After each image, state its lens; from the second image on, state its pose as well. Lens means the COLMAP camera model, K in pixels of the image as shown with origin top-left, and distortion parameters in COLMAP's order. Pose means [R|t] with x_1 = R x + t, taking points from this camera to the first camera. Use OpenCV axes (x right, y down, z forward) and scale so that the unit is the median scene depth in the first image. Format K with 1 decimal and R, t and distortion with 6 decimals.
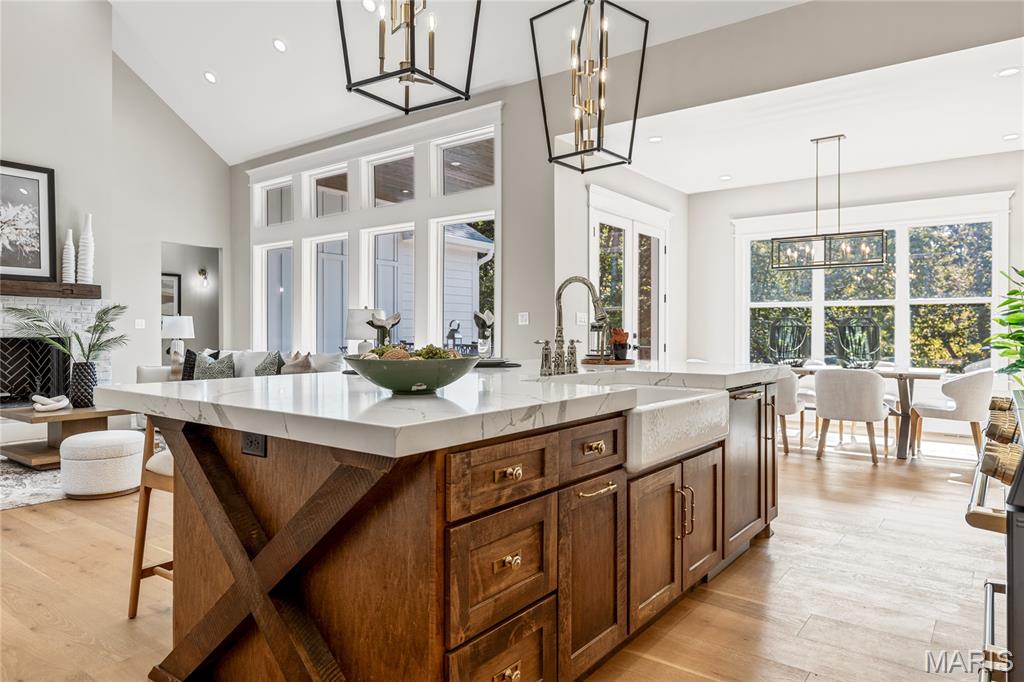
lens RADIAL K [[647.2, 0, 504.0], [0, 647.2, 334.3], [0, 0, 1]] dist [-0.003200, 0.013582]
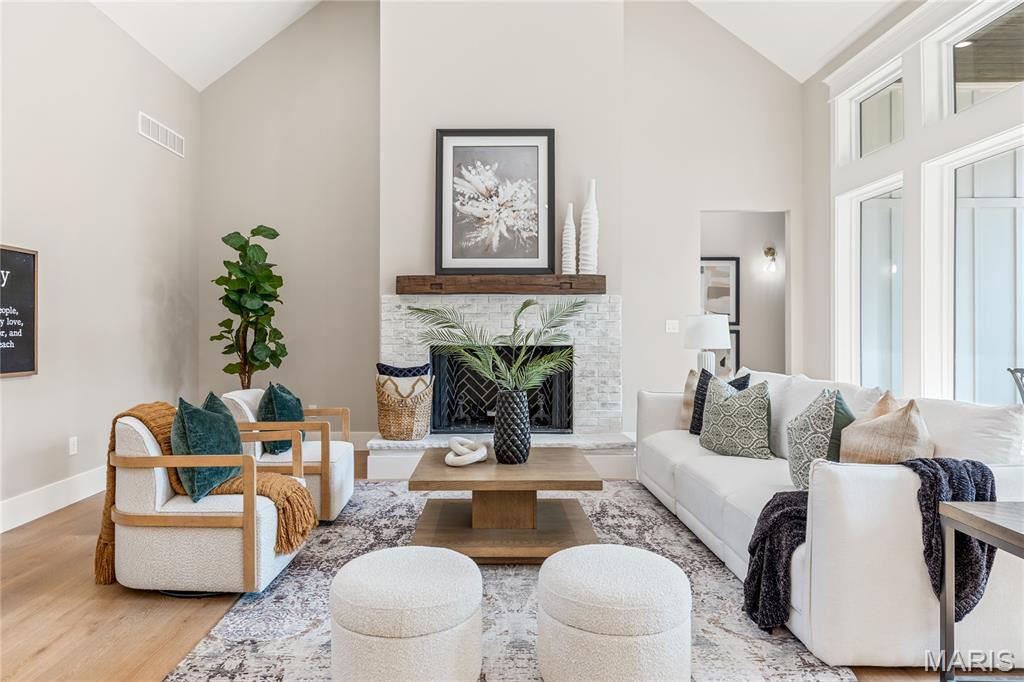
lens RADIAL K [[647.2, 0, 503.1], [0, 647.2, 331.7], [0, 0, 1]] dist [-0.003200, 0.013582]
pose [[0.615323, -0.001446, -0.788274, -0.121761], [0.001503, 0.999999, -0.000661, -0.011659], [0.788274, -0.000778, 0.615324, 0.472424]]
